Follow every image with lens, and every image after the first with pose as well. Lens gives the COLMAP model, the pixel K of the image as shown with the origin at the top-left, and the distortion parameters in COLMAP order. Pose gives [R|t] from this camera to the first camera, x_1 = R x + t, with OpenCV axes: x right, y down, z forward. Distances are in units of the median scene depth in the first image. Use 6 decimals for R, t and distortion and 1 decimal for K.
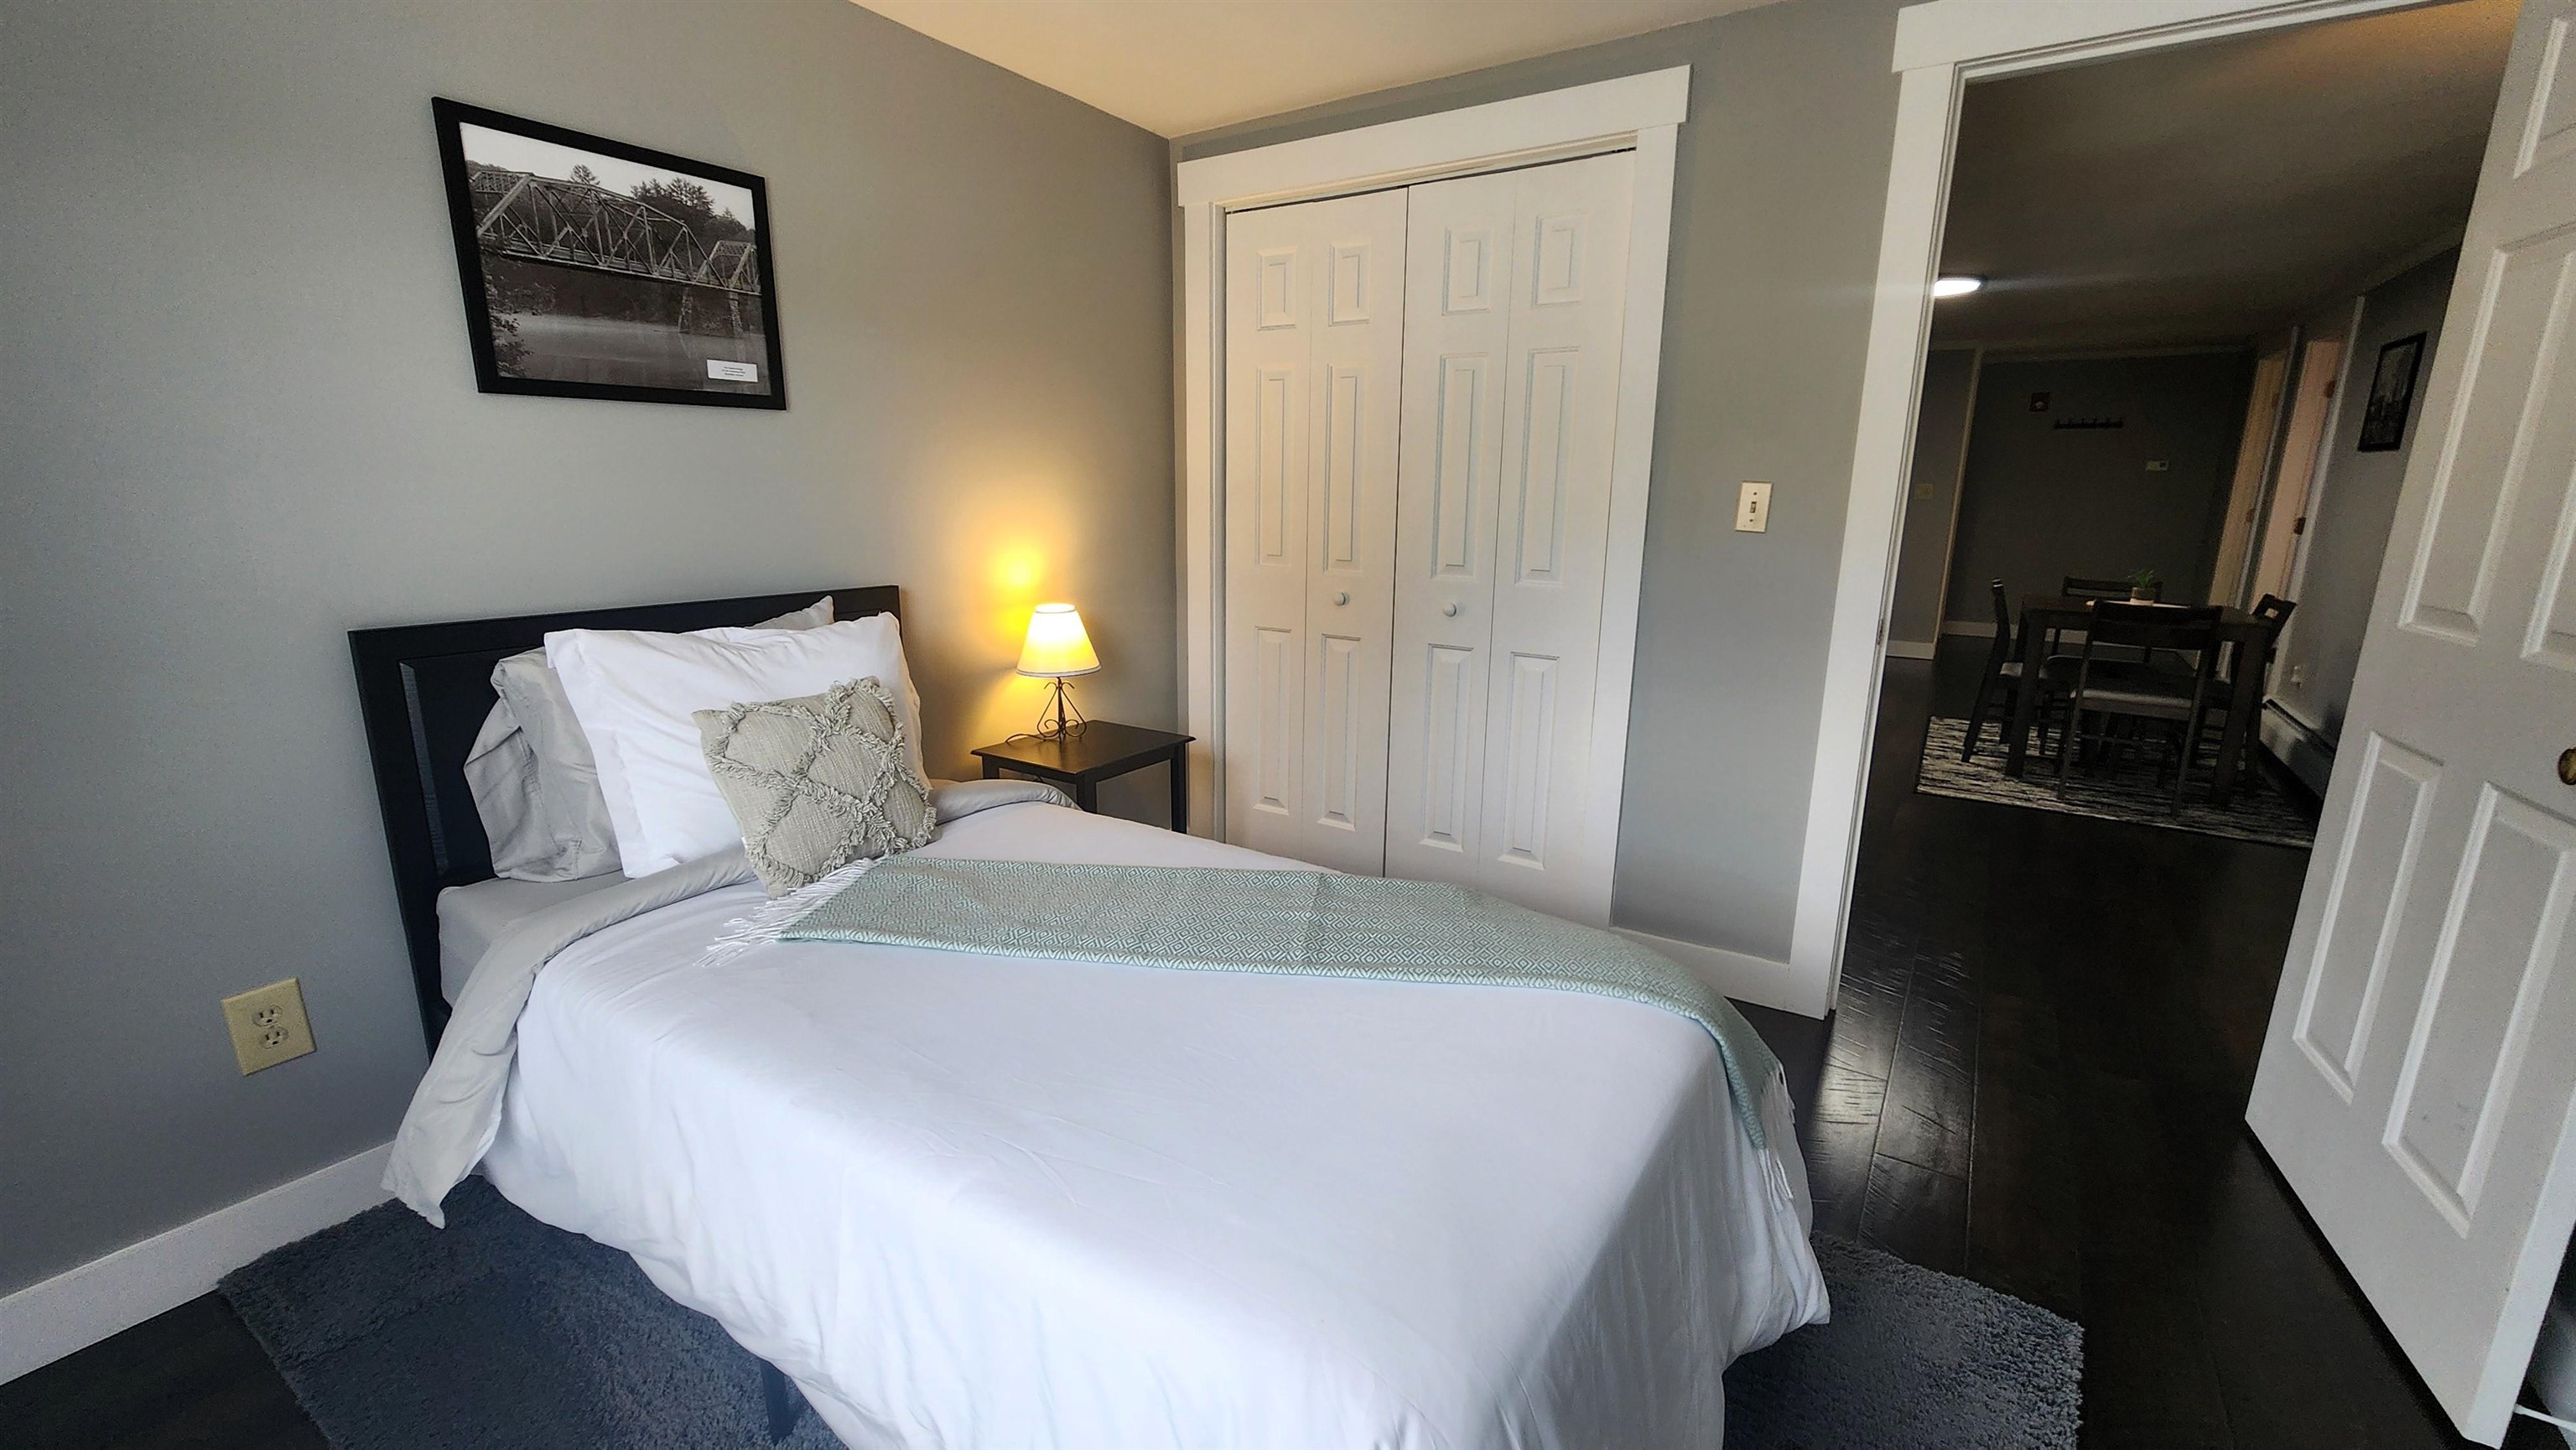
lens RADIAL K [[1062.2, 0, 1273.7], [0, 1062.2, 720.2], [0, 0, 1]] dist [-0.002136, -0.000495]
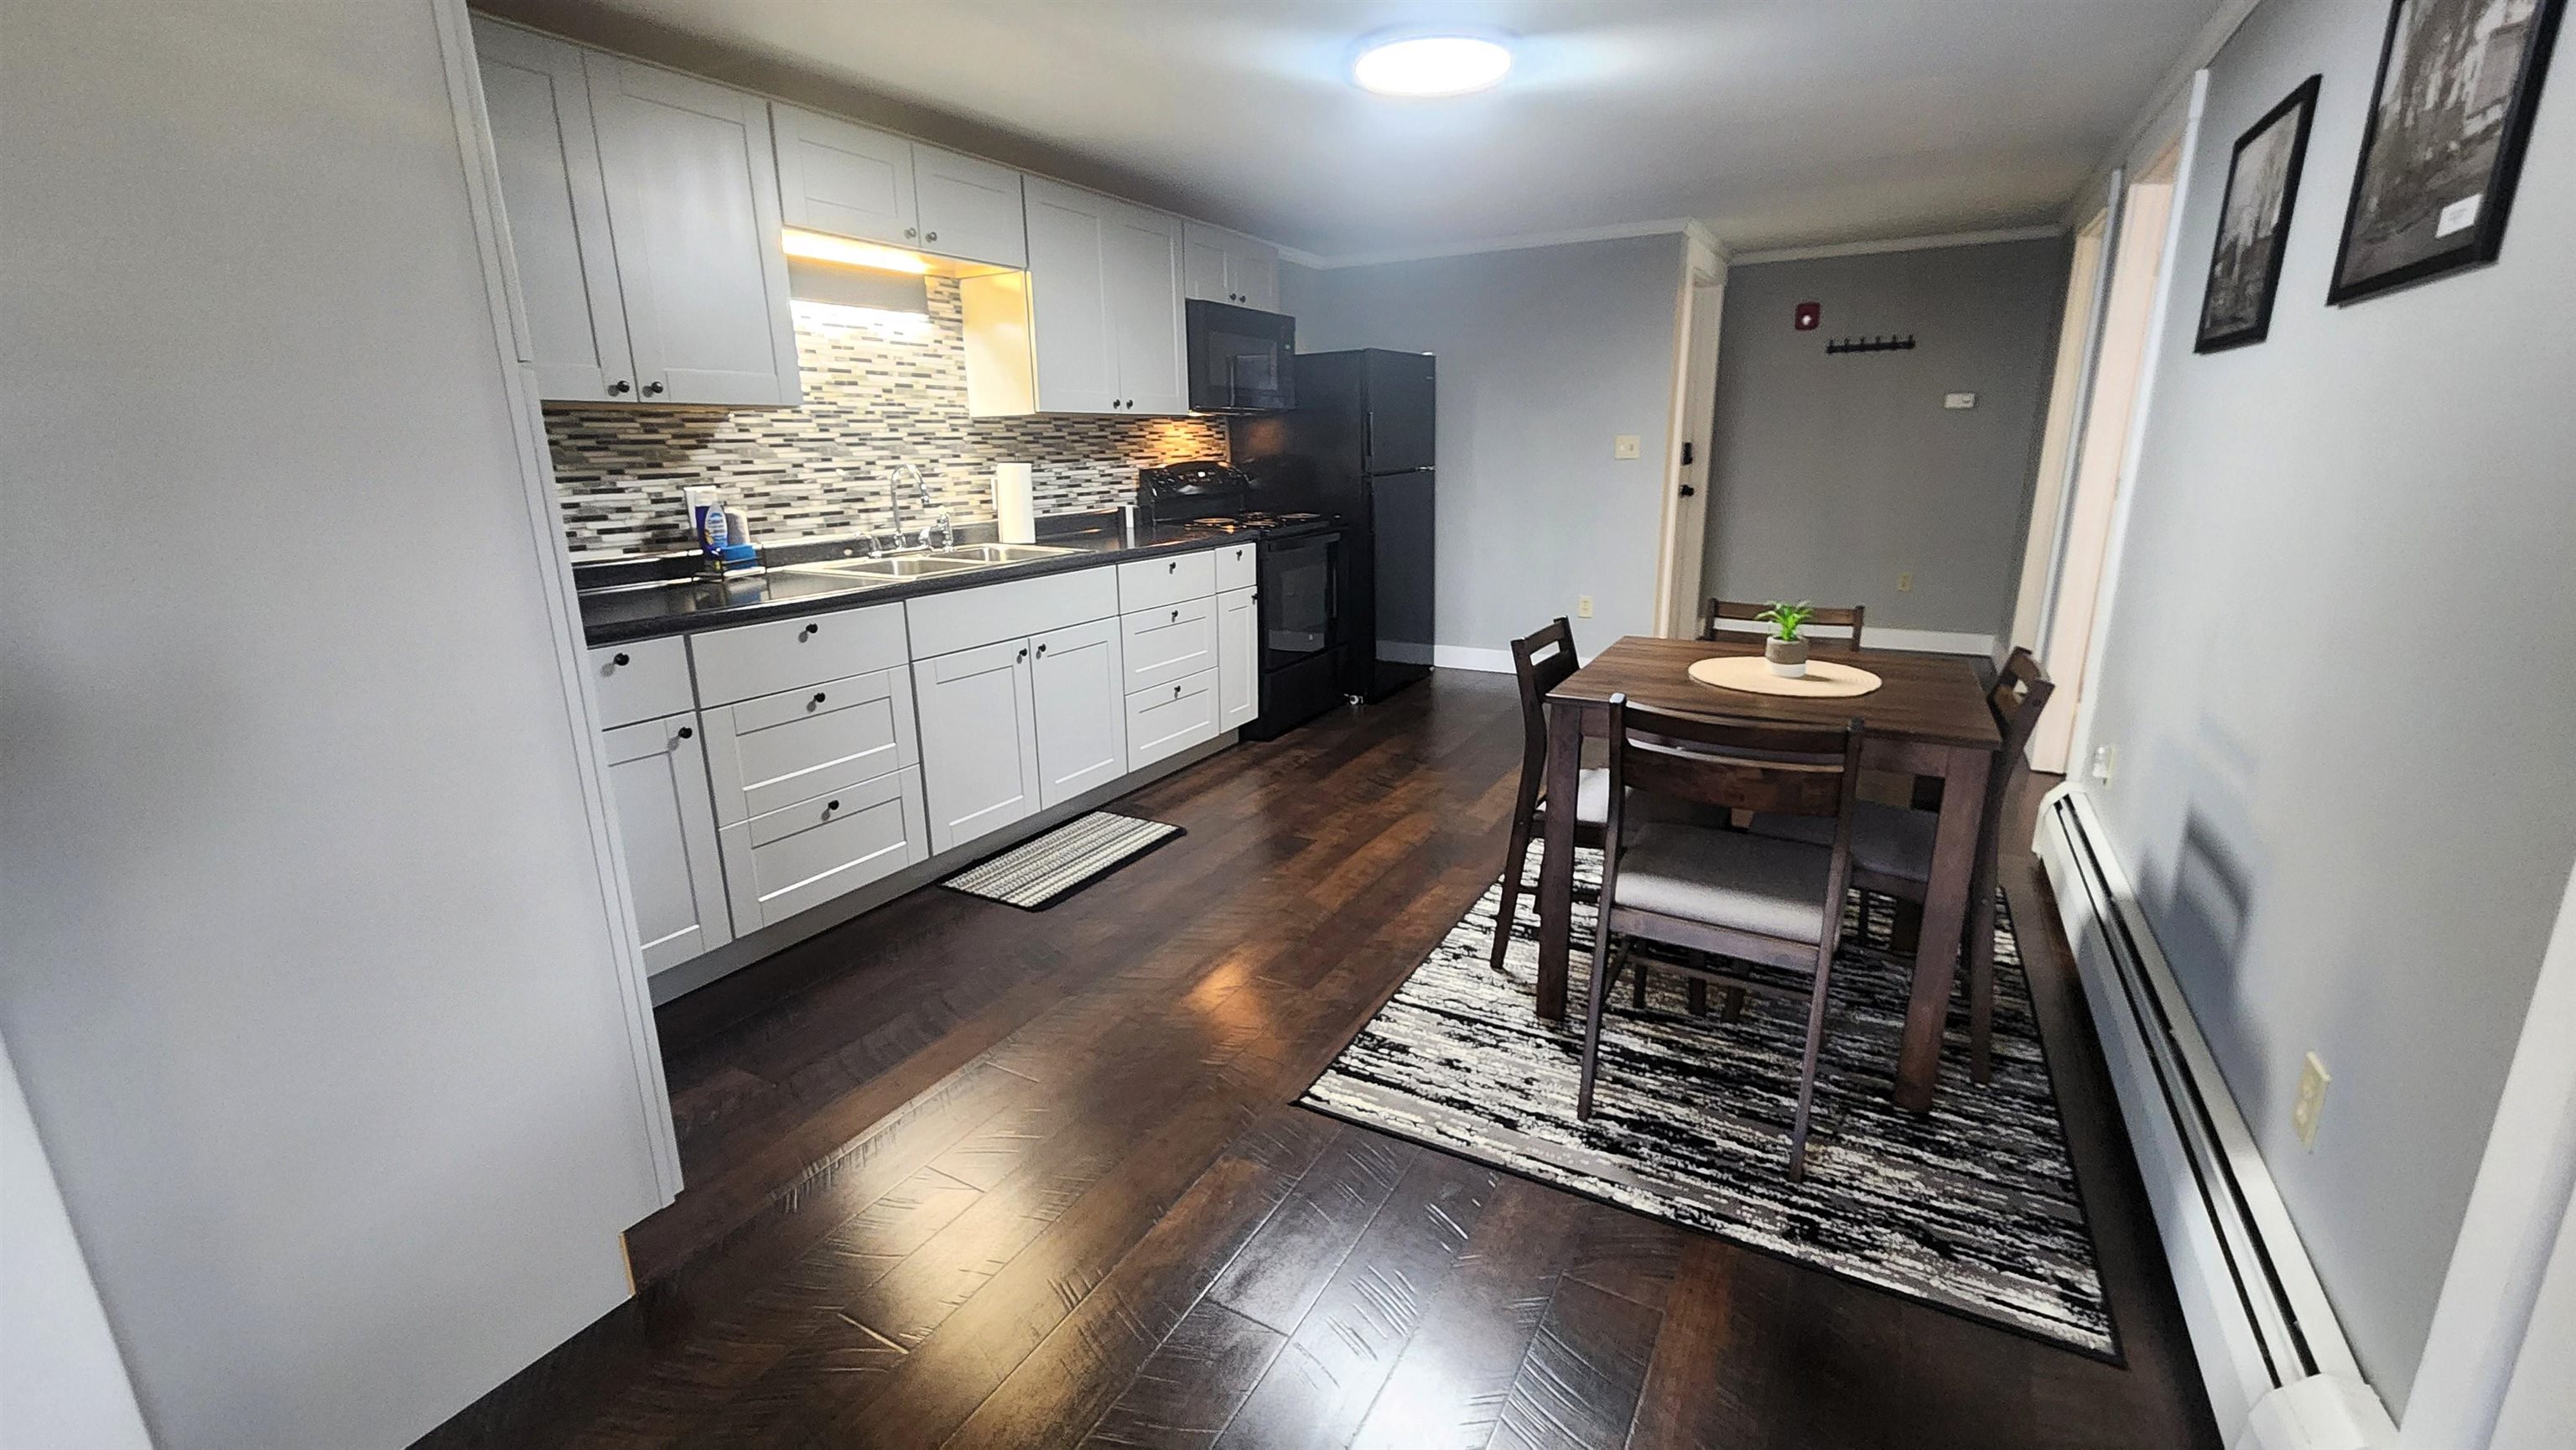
lens RADIAL K [[1062.2, 0, 1282.4], [0, 1062.2, 718.5], [0, 0, 1]] dist [-0.002136, -0.000495]
pose [[0.997191, -0.039897, 0.063393, 0.402786], [0.037843, 0.998730, 0.033267, -0.081037], [-0.064640, -0.030774, 0.997434, 0.377759]]
